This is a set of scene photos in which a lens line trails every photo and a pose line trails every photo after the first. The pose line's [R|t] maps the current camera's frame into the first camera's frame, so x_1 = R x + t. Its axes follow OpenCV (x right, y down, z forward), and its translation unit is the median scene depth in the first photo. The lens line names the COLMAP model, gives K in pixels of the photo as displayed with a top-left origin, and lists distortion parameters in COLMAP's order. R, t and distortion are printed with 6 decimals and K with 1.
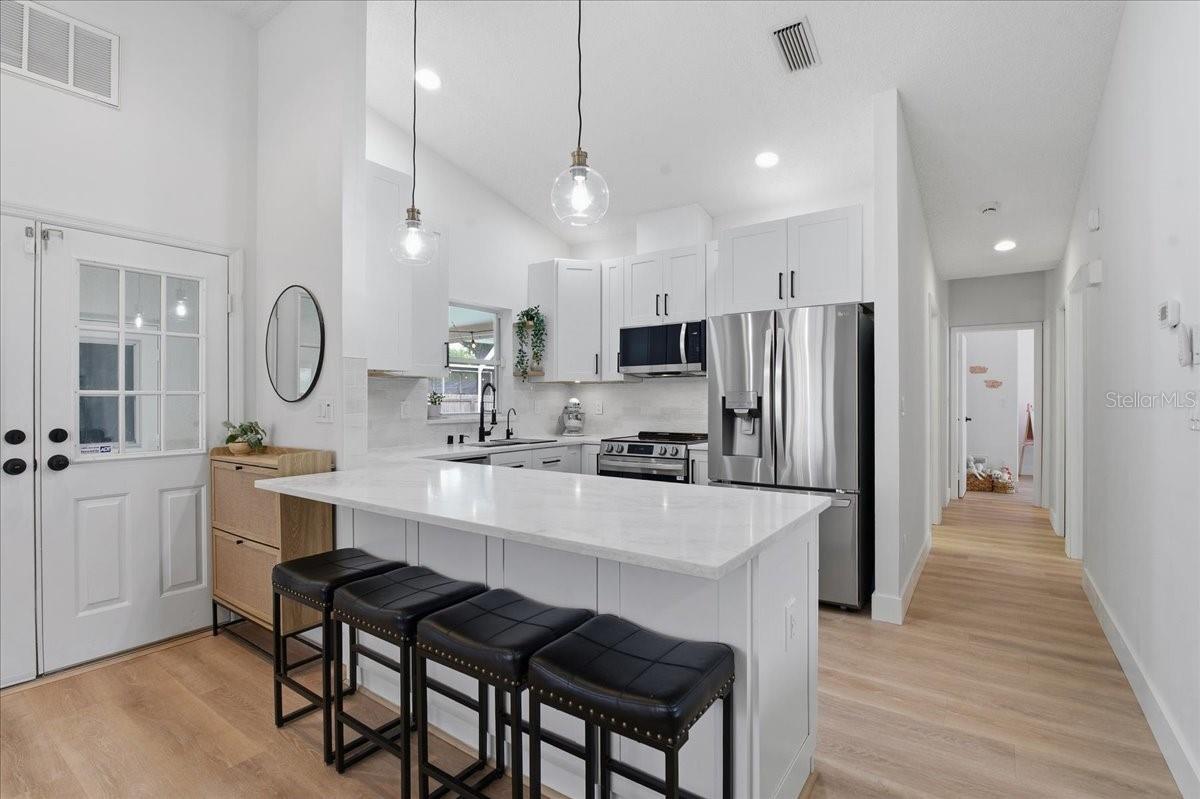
lens RADIAL K [[533.7, 0, 606.0], [0, 533.7, 401.8], [0, 0, 1]] dist [0.014138, 0.000064]
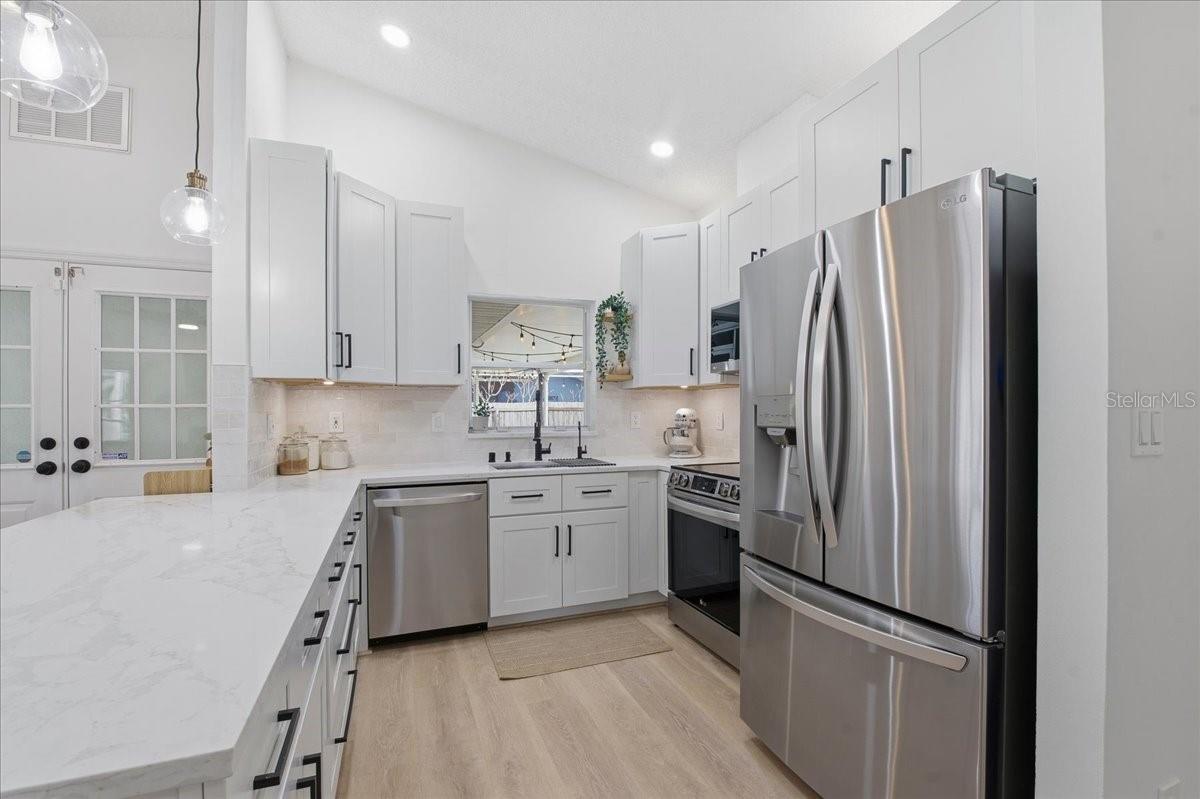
lens RADIAL K [[533.7, 0, 596.8], [0, 533.7, 415.1], [0, 0, 1]] dist [0.014138, 0.000064]
pose [[0.834292, 0.002001, -0.551319, 0.319112], [0.001457, 0.999982, 0.005834, -0.002164], [0.551321, -0.005670, 0.834274, 0.361592]]
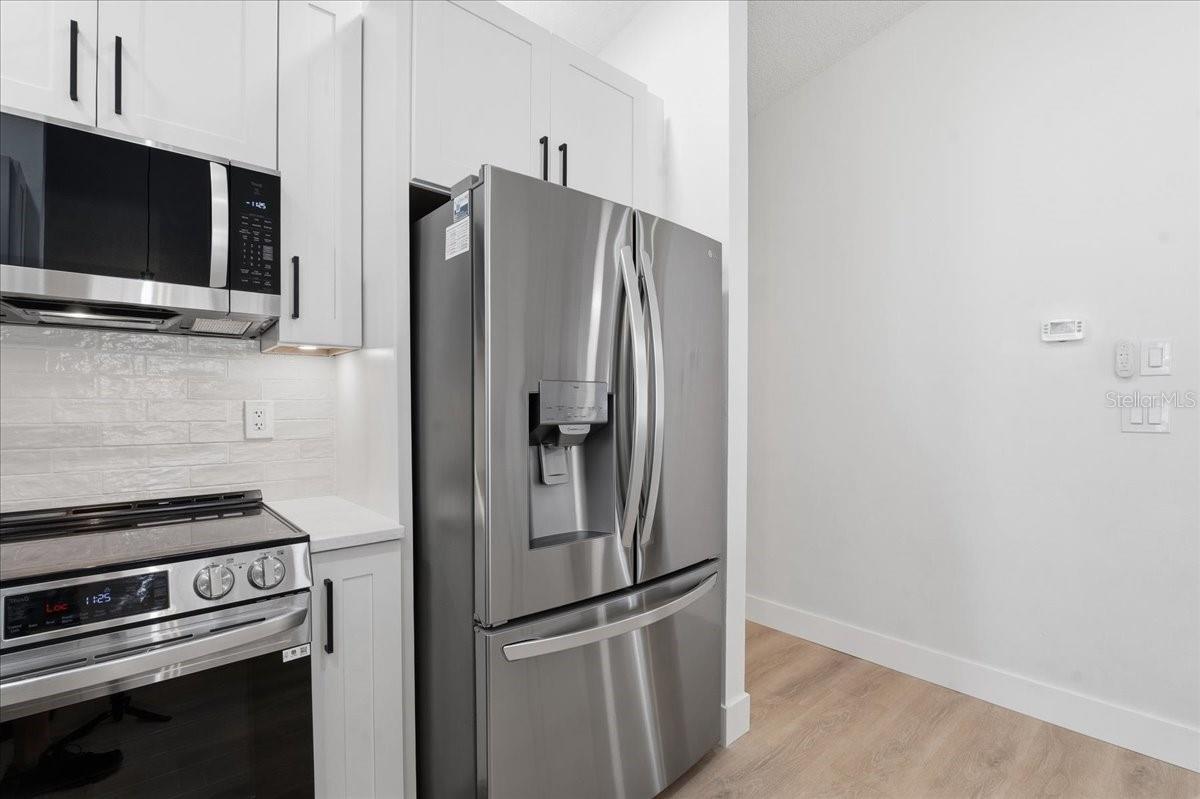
lens RADIAL K [[584.5, 0, 599.5], [0, 584.5, 394.1], [0, 0, 1]] dist [-0.010643, -0.000482]
pose [[0.235794, -0.008468, 0.971766, -0.139534], [0.001521, 0.999964, 0.008345, -0.010490], [-0.971802, -0.000489, 0.235798, 0.701548]]
